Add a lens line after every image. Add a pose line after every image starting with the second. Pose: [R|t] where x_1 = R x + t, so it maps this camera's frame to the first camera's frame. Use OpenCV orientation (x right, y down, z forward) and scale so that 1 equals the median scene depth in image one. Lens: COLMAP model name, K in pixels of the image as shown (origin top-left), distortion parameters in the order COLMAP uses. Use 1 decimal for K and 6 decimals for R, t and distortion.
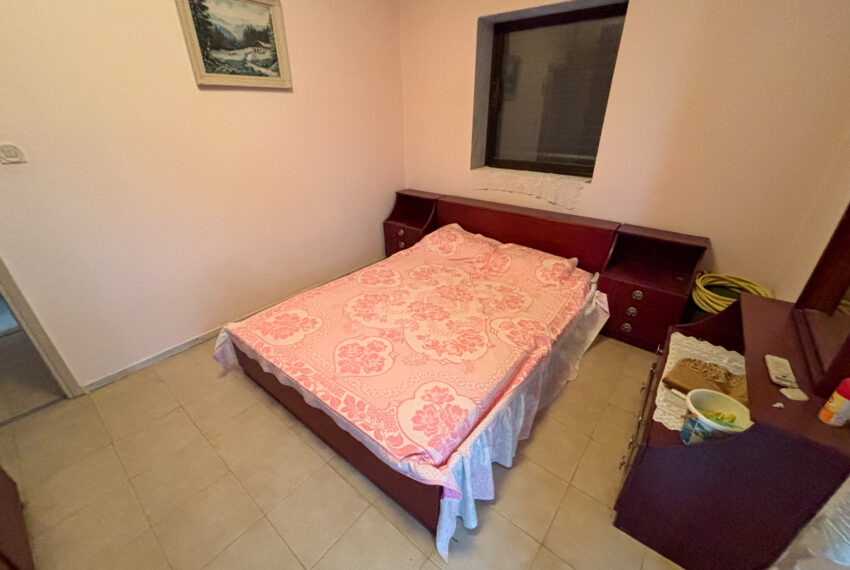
lens RADIAL K [[344.2, 0, 424.6], [0, 344.2, 284.6], [0, 0, 1]] dist [-0.002520, 0.001068]
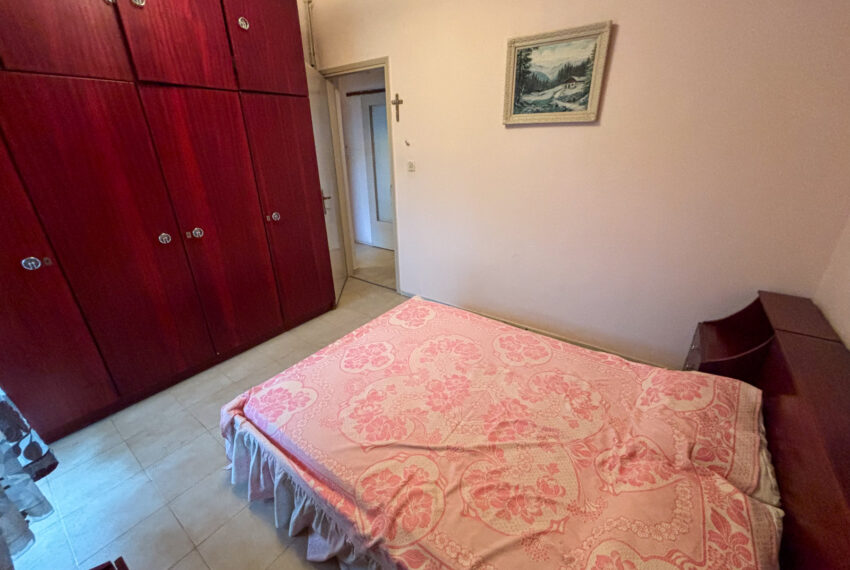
lens RADIAL K [[344.2, 0, 420.9], [0, 344.2, 280.1], [0, 0, 1]] dist [-0.002520, 0.001068]
pose [[0.042630, 0.385020, -0.921923, 0.635109], [-0.438085, 0.836526, 0.329098, -0.371152], [0.897922, 0.389851, 0.204333, 0.662330]]
